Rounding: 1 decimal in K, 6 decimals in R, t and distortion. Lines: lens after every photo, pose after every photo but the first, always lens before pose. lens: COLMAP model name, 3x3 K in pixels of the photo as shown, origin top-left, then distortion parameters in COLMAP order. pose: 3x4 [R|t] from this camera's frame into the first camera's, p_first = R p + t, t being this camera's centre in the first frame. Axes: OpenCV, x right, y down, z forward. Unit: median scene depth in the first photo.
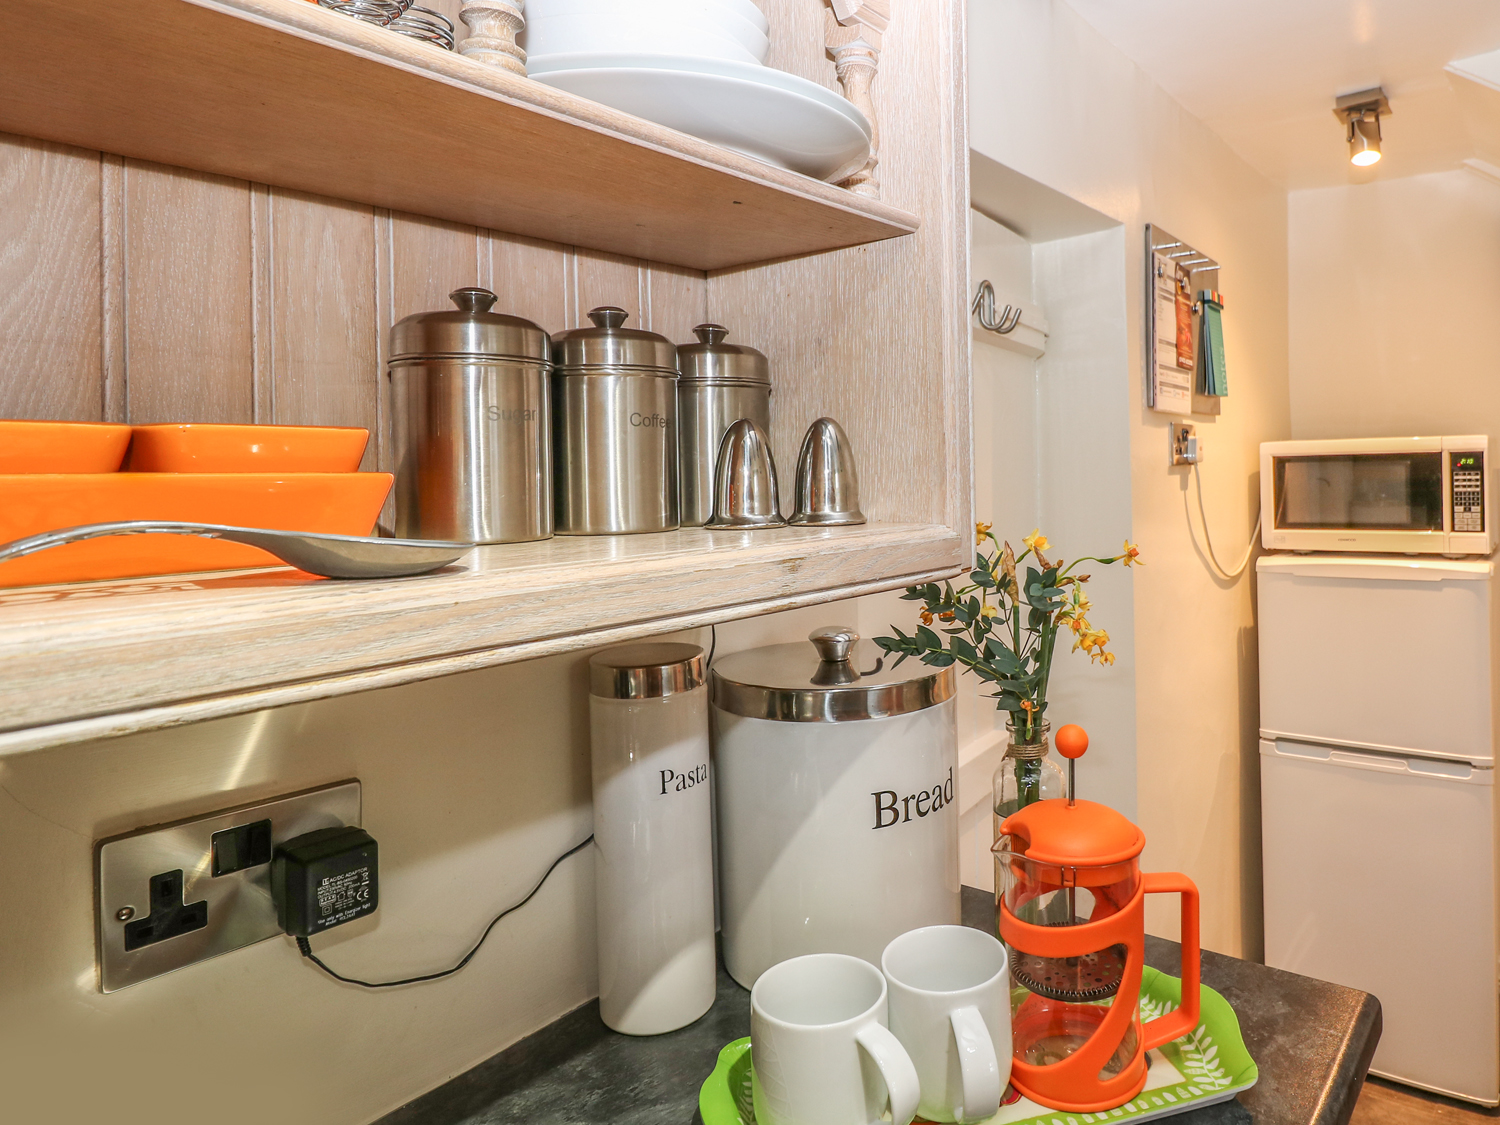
lens RADIAL K [[982.7, 0, 754.7], [0, 982.7, 523.9], [0, 0, 1]] dist [-0.004790, -0.000266]
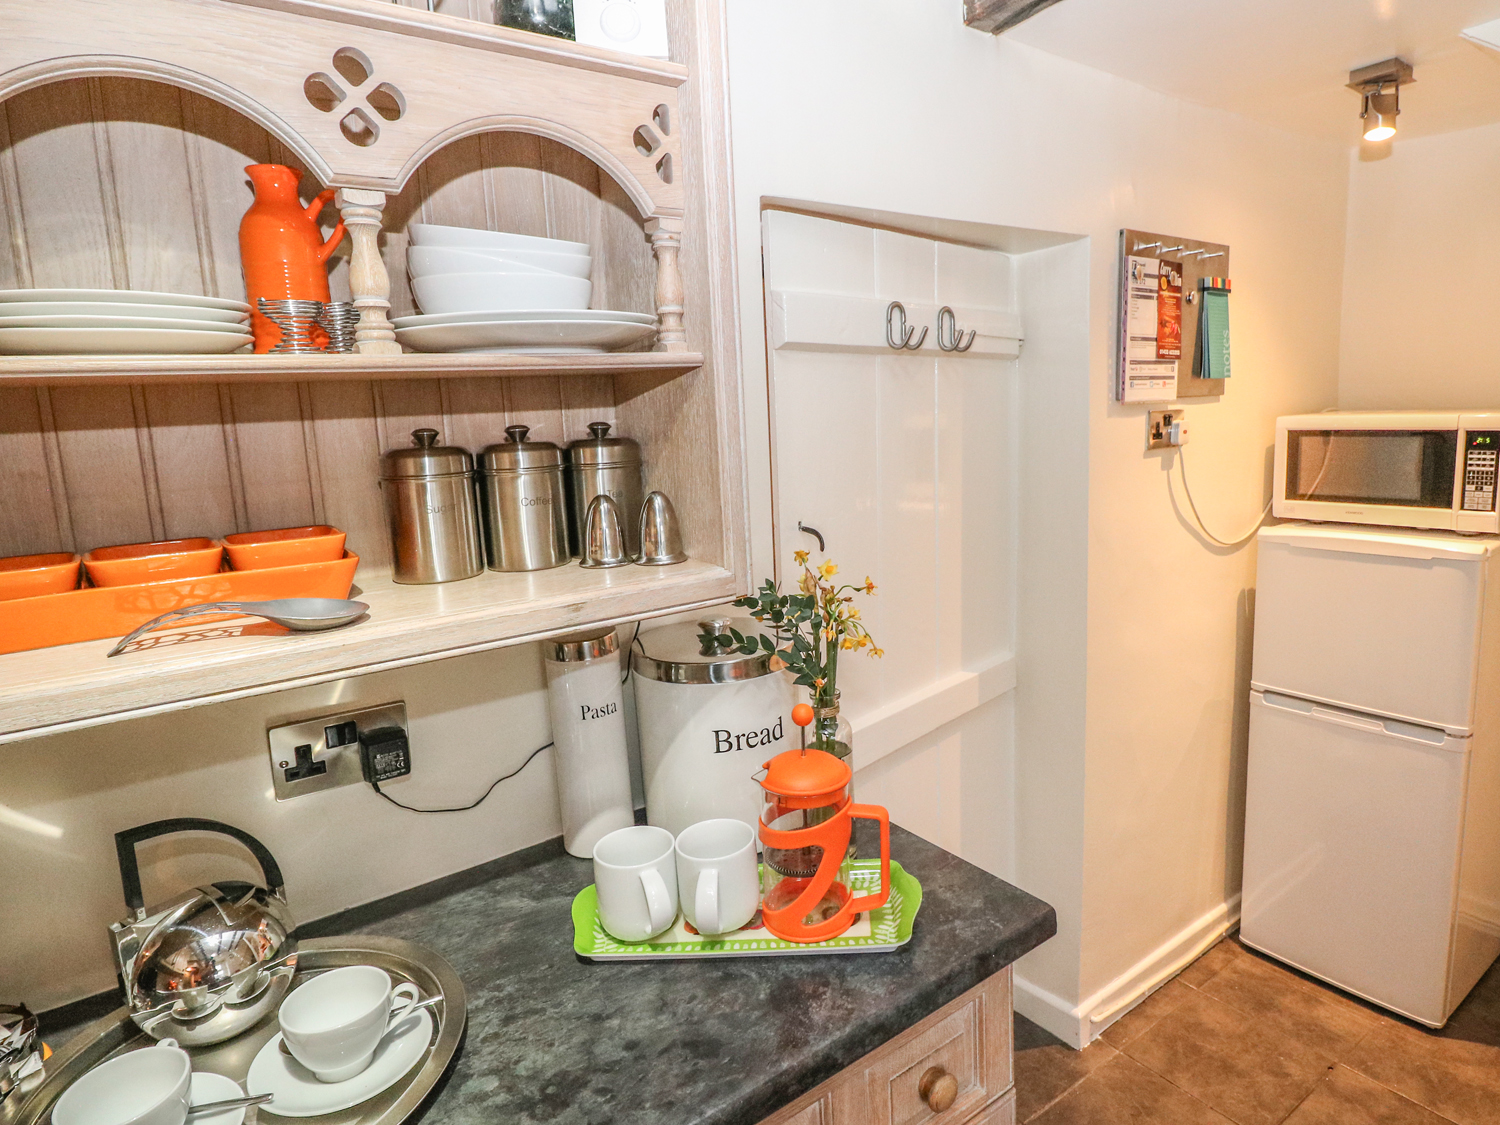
lens RADIAL K [[937.8, 0, 750.0], [0, 937.8, 562.5], [0, 0, 1]] dist [-0.001646, -0.003823]
pose [[0.942023, 0.035226, -0.333693, 0.614841], [0.024182, 0.984761, 0.172224, -0.218525], [0.334675, -0.170308, 0.926816, -0.266281]]
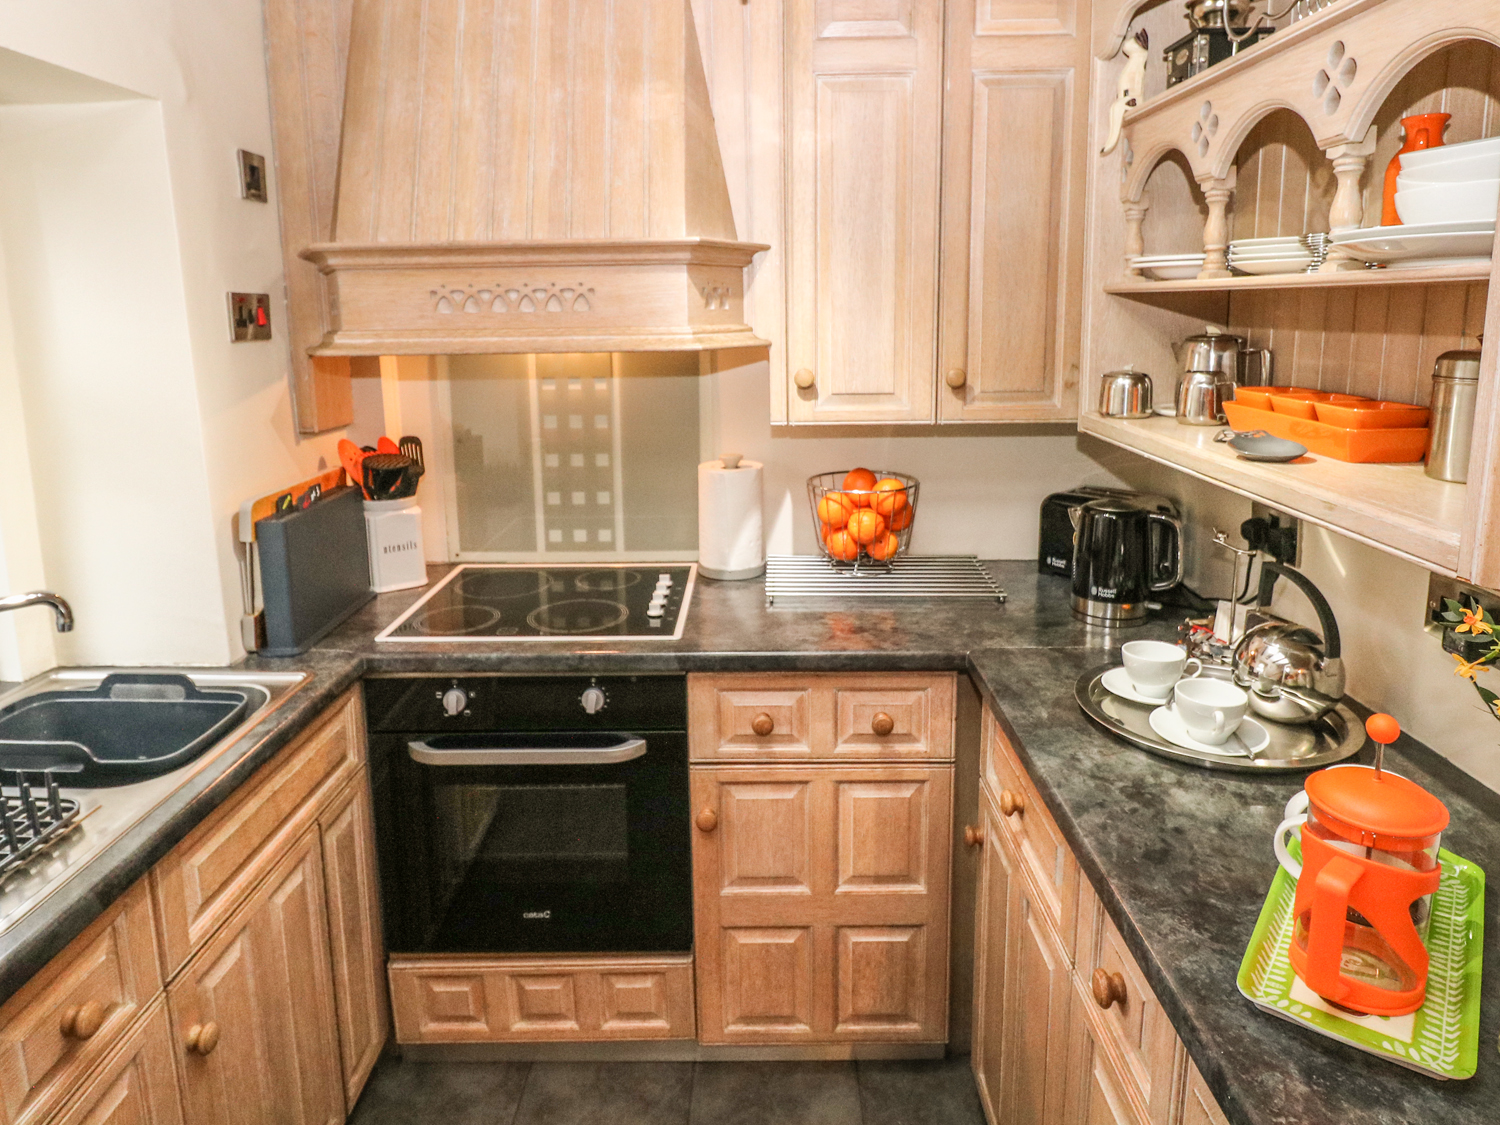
lens RADIAL K [[982.7, 0, 754.7], [0, 982.7, 523.9], [0, 0, 1]] dist [-0.004790, -0.000266]
pose [[-0.843010, 0.142645, -0.518640, 1.314978], [0.023591, 0.973073, 0.229286, -0.260593], [0.537381, 0.181055, -0.823675, 1.301245]]
